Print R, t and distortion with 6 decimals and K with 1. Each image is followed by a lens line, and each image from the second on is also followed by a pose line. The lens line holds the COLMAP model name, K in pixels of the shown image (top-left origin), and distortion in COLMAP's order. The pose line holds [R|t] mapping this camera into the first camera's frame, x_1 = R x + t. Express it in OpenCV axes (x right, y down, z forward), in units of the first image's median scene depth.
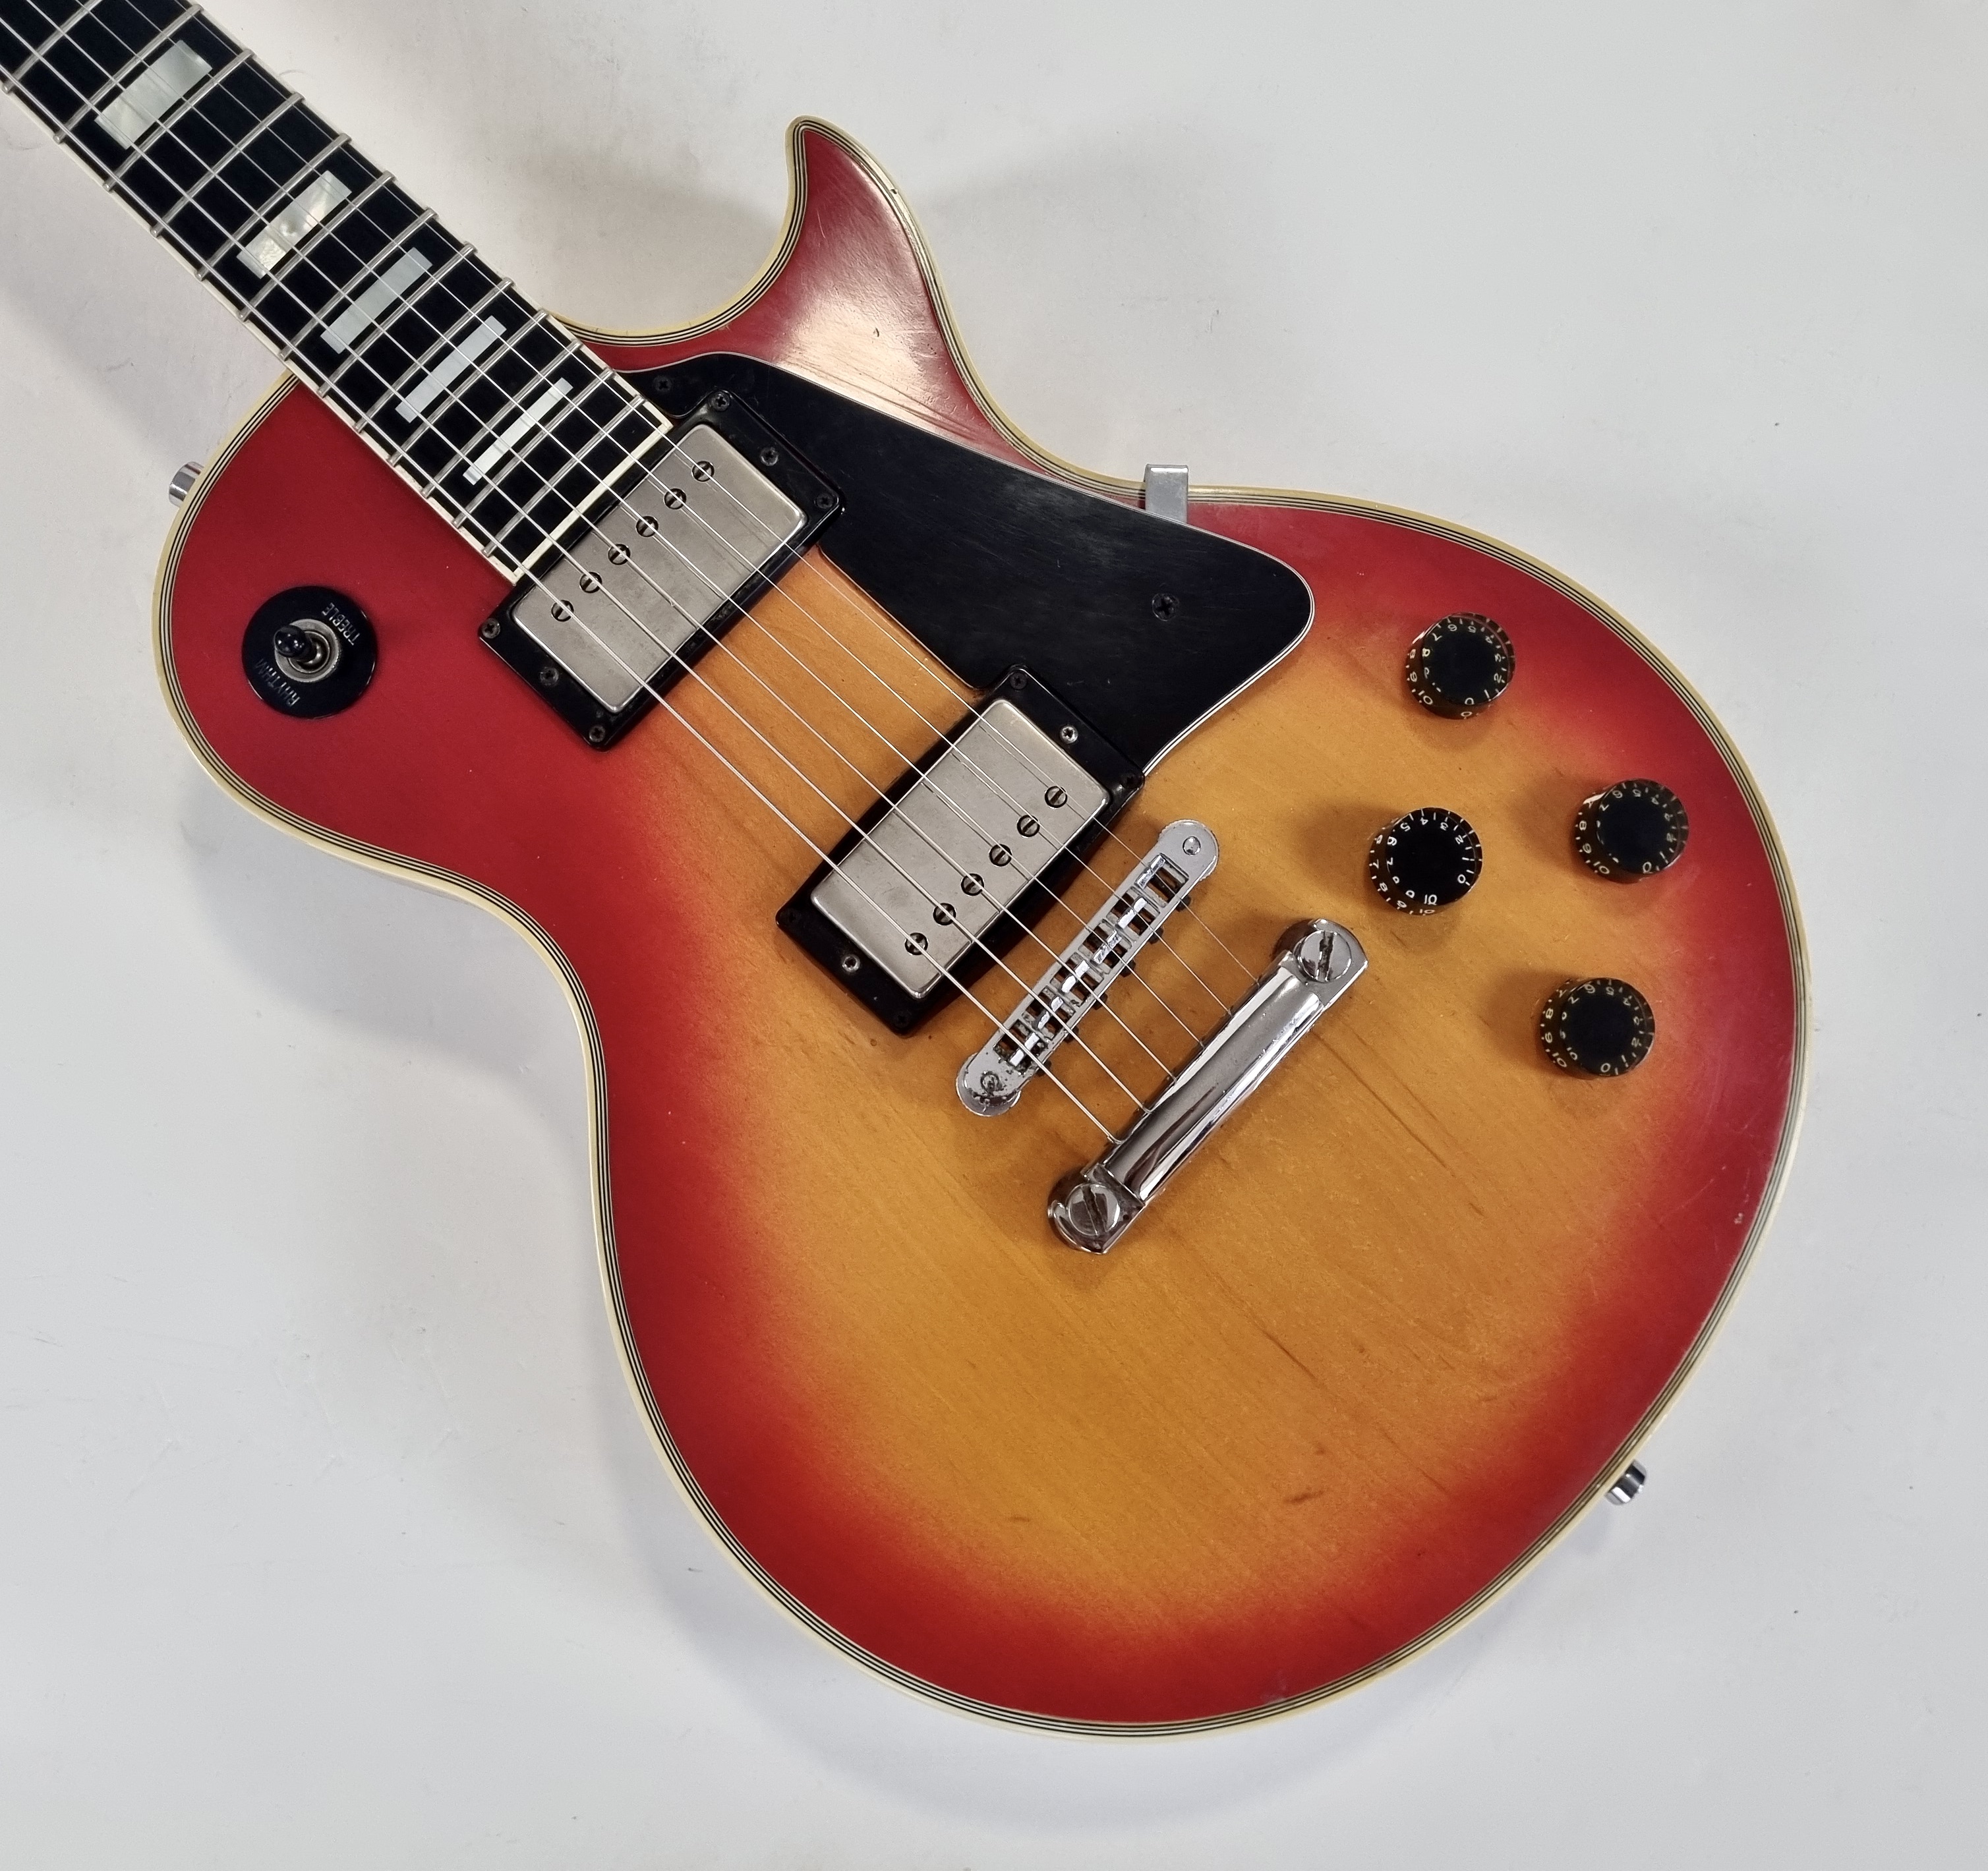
lens RADIAL K [[1998.6, 0, 999.4], [0, 1998.6, 890.4], [0, 0, 1]] dist [0.026172, 0.000000]
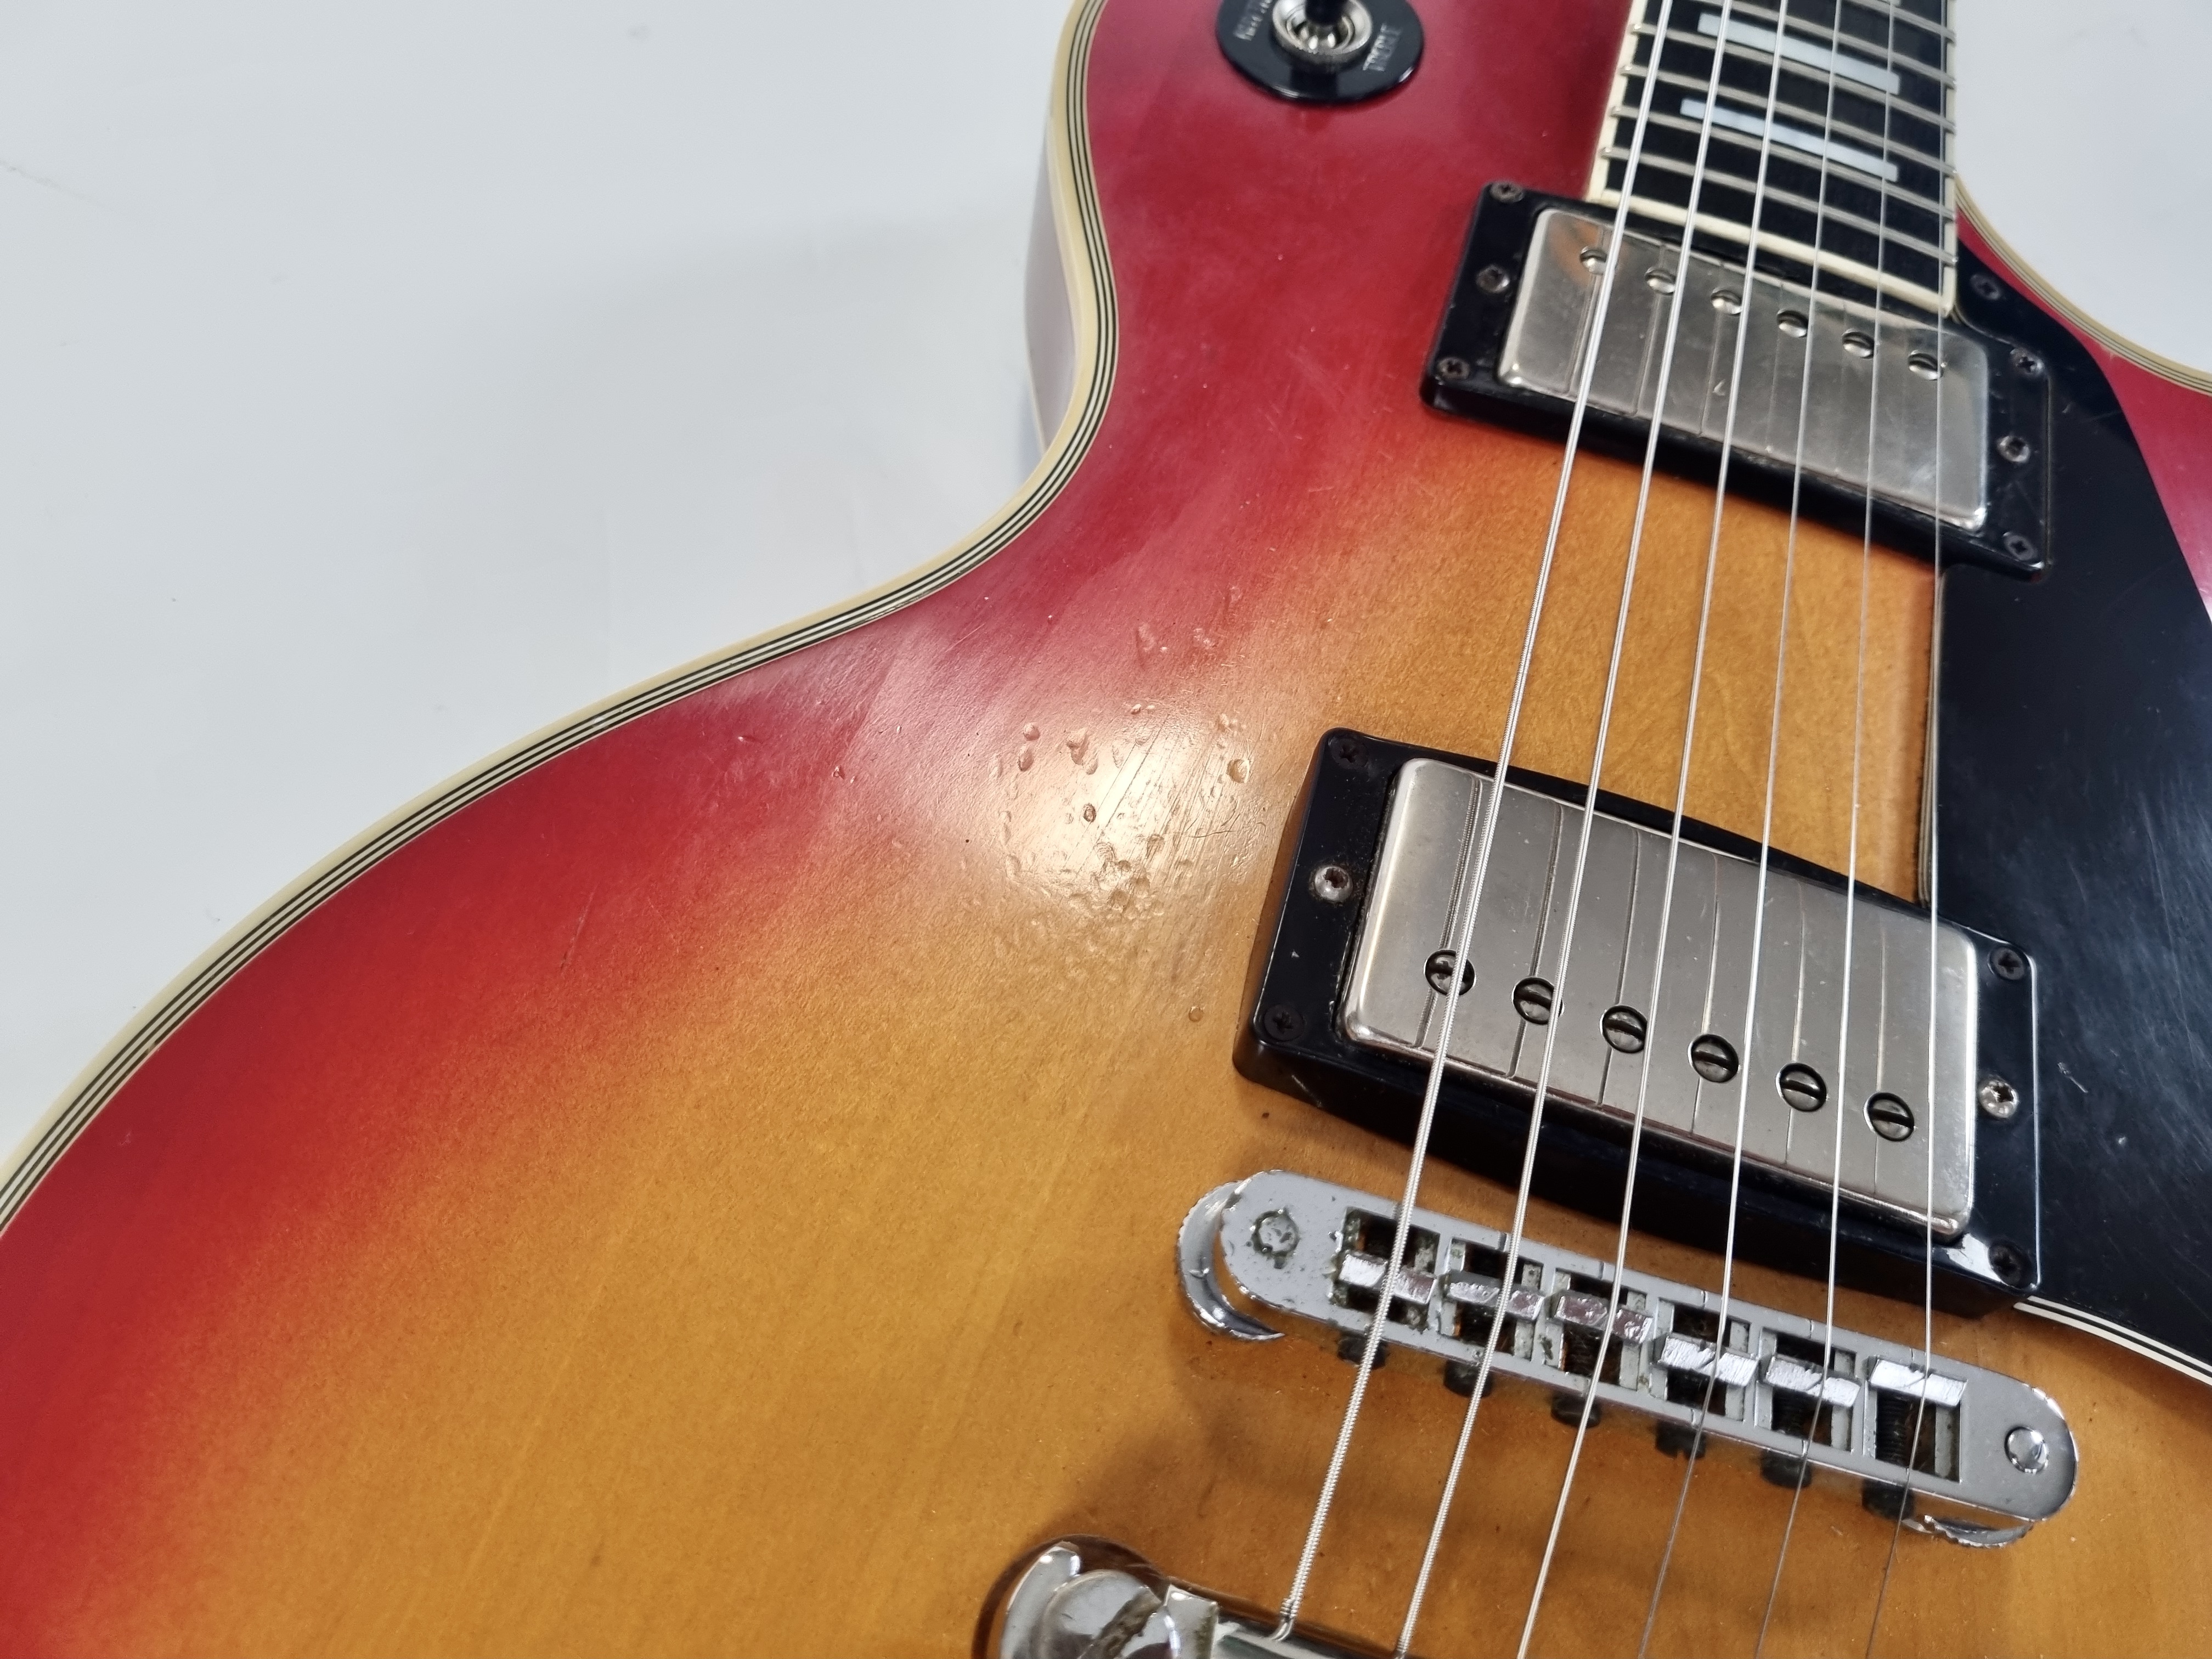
lens RADIAL K [[1735.8, 0, 1109.4], [0, 1735.8, 818.6], [0, 0, 1]] dist [0.009961, -0.028987]
pose [[0.445260, 0.805787, -0.390449, 0.046802], [-0.895282, 0.393522, -0.208834, 0.157892], [-0.014626, 0.442547, 0.896626, 0.616365]]
